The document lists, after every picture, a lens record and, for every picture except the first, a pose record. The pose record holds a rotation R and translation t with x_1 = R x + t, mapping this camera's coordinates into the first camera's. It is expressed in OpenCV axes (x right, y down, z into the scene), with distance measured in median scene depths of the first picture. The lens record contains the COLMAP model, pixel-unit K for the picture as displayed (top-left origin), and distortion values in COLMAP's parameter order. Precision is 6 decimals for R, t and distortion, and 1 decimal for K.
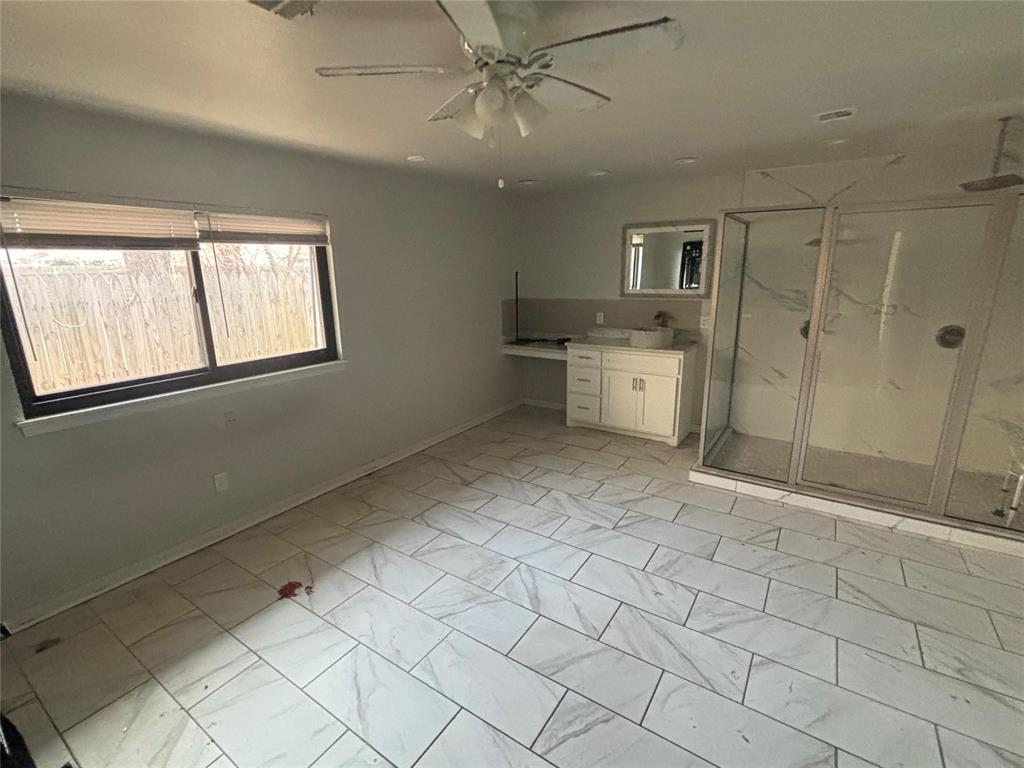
lens RADIAL K [[475.2, 0, 512.9], [0, 475.2, 382.1], [0, 0, 1]] dist [-0.003698, 0.001581]
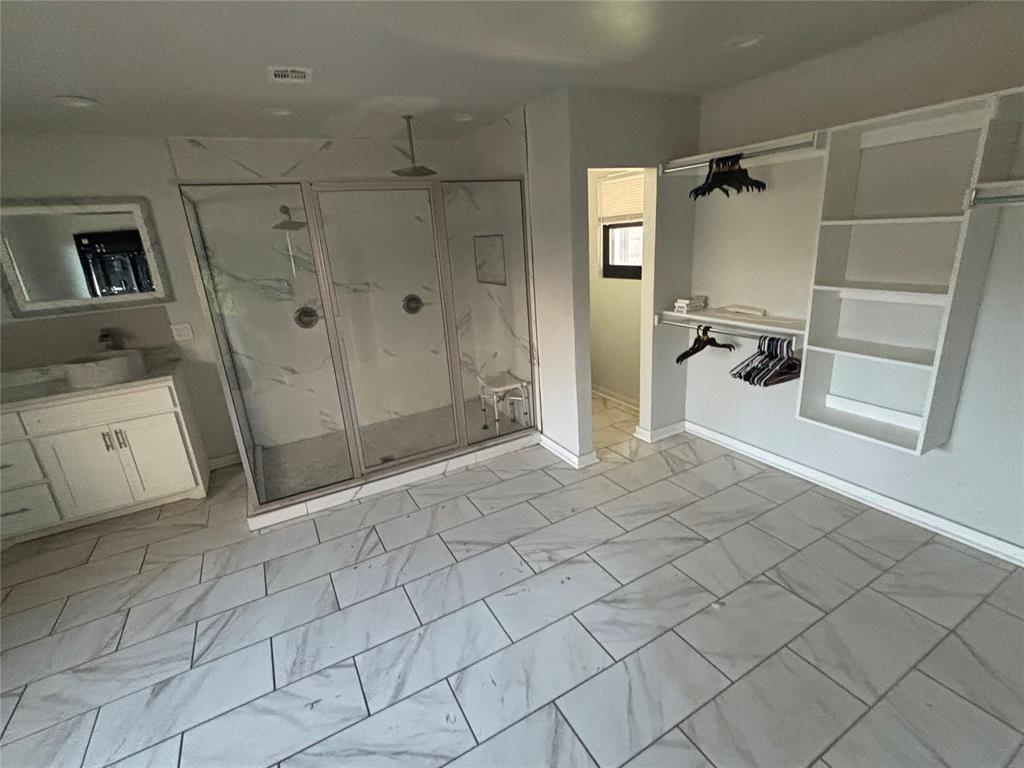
lens RADIAL K [[475.2, 0, 507.4], [0, 475.2, 377.6], [0, 0, 1]] dist [-0.003698, 0.001581]
pose [[0.467191, -0.273987, 0.840633, -0.020124], [0.271136, 0.949362, 0.158738, -0.044376], [-0.841557, 0.153765, 0.517821, 0.218757]]
